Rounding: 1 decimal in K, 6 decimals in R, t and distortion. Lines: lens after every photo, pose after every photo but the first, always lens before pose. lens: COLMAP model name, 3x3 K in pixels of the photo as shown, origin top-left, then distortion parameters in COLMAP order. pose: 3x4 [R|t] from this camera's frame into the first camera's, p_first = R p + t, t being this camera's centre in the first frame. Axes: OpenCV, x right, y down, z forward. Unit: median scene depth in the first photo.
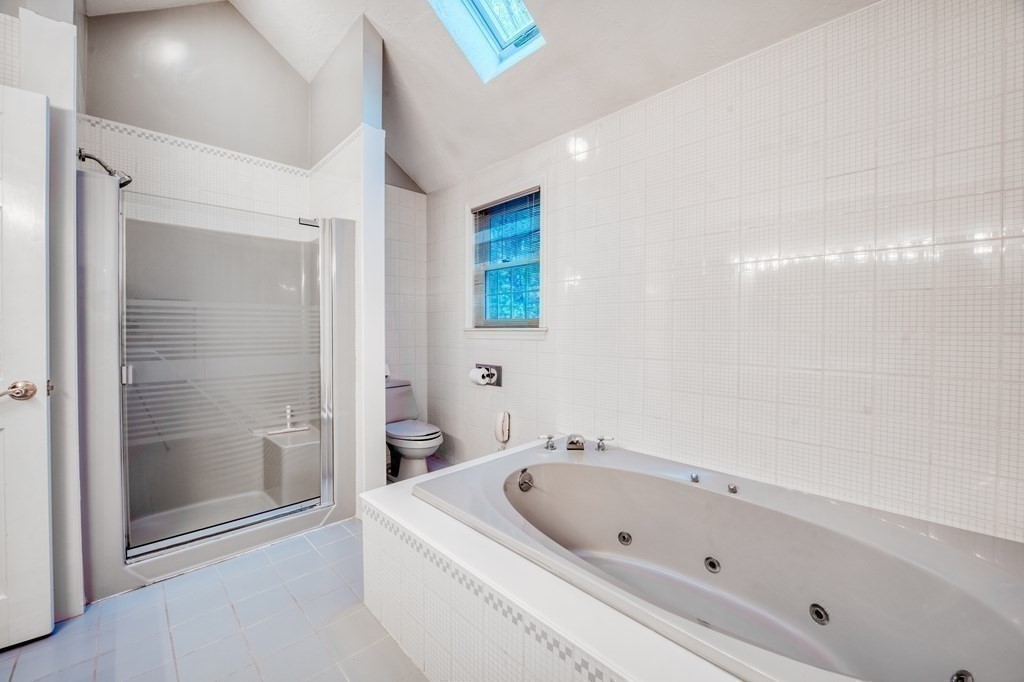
lens RADIAL K [[406.1, 0, 511.1], [0, 406.1, 332.6], [0, 0, 1]] dist [0.022521, 0.000053]
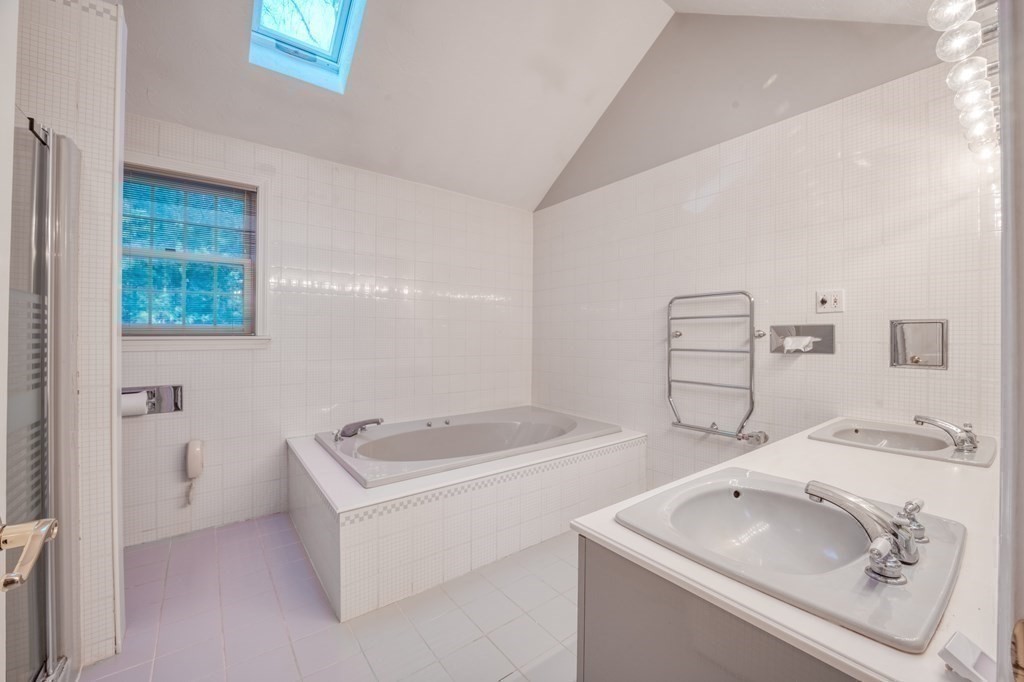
lens RADIAL K [[406.1, 0, 512.9], [0, 406.1, 339.3], [0, 0, 1]] dist [0.022521, 0.000053]
pose [[0.131304, -0.004826, 0.991330, -0.738522], [0.014987, 0.999884, 0.002883, 0.002217], [-0.991229, 0.014478, 0.131361, 0.269737]]
